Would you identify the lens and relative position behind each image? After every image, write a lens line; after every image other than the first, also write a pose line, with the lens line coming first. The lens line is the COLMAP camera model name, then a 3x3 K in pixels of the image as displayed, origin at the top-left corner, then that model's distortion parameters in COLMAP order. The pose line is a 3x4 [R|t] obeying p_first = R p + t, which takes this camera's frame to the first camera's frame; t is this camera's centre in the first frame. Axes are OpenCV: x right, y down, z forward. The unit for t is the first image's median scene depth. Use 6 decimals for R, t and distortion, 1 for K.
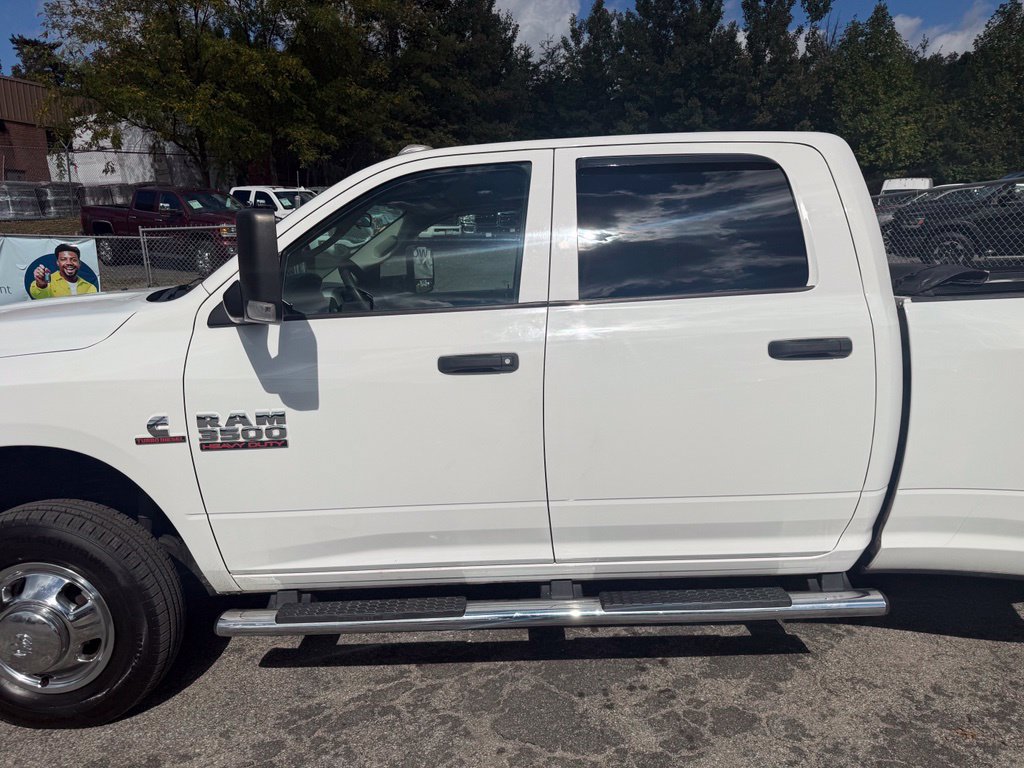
lens RADIAL K [[722.6, 0, 514.7], [0, 722.6, 384.9], [0, 0, 1]] dist [0.023112, -0.031523]
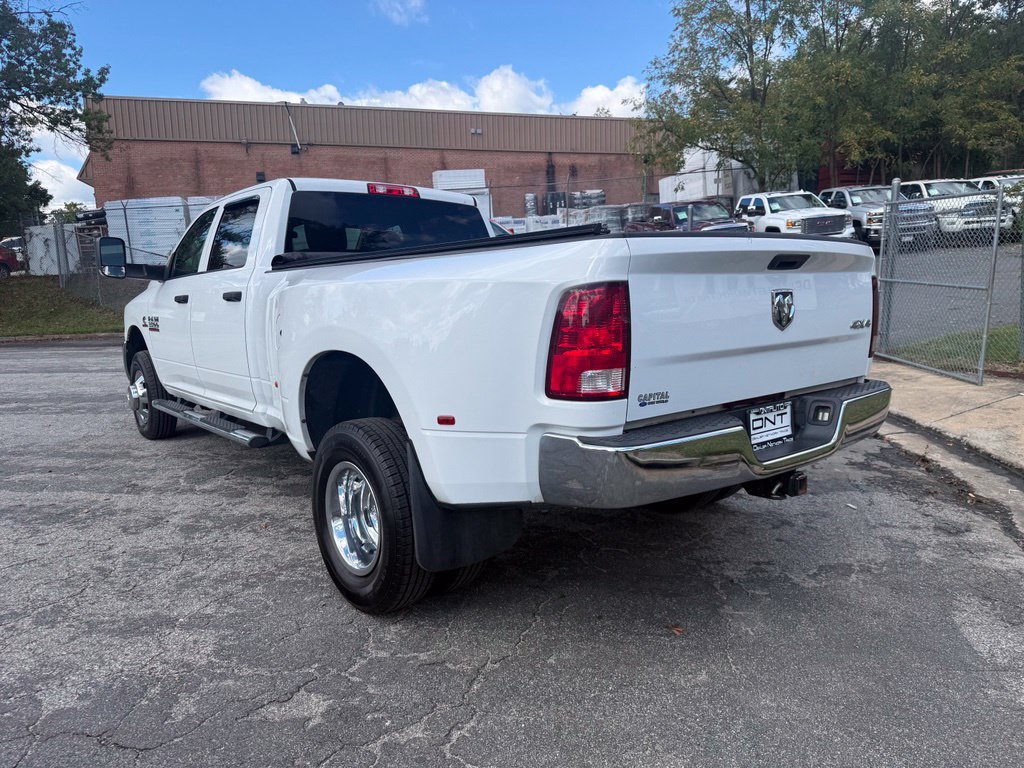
lens RADIAL K [[722.6, 0, 514.7], [0, 722.6, 384.9], [0, 0, 1]] dist [0.023112, -0.031523]
pose [[0.638648, 0.117655, -0.760451, 0.462807], [-0.122077, 0.991218, 0.050836, -0.001491], [0.759754, 0.060367, 0.647403, 0.065995]]
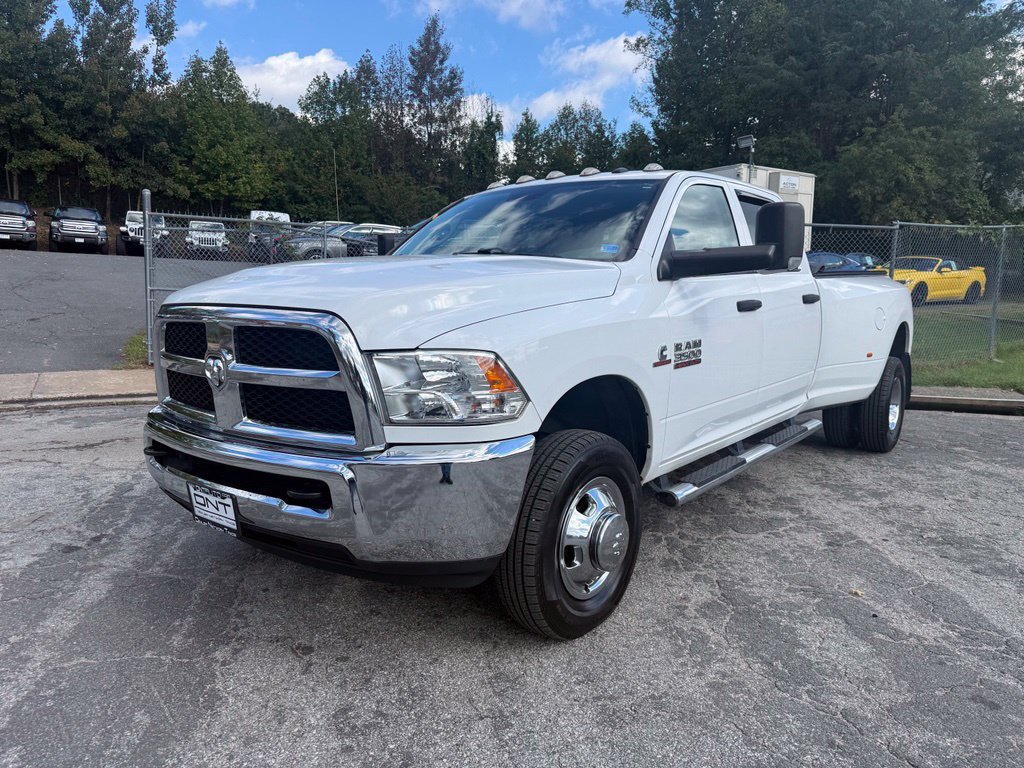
lens RADIAL K [[722.6, 0, 514.7], [0, 722.6, 384.9], [0, 0, 1]] dist [0.023112, -0.031523]
pose [[0.621047, -0.080594, 0.779619, -0.333601], [0.108719, 0.993941, 0.016144, 0.012801], [-0.776197, 0.074733, 0.626046, 0.075196]]
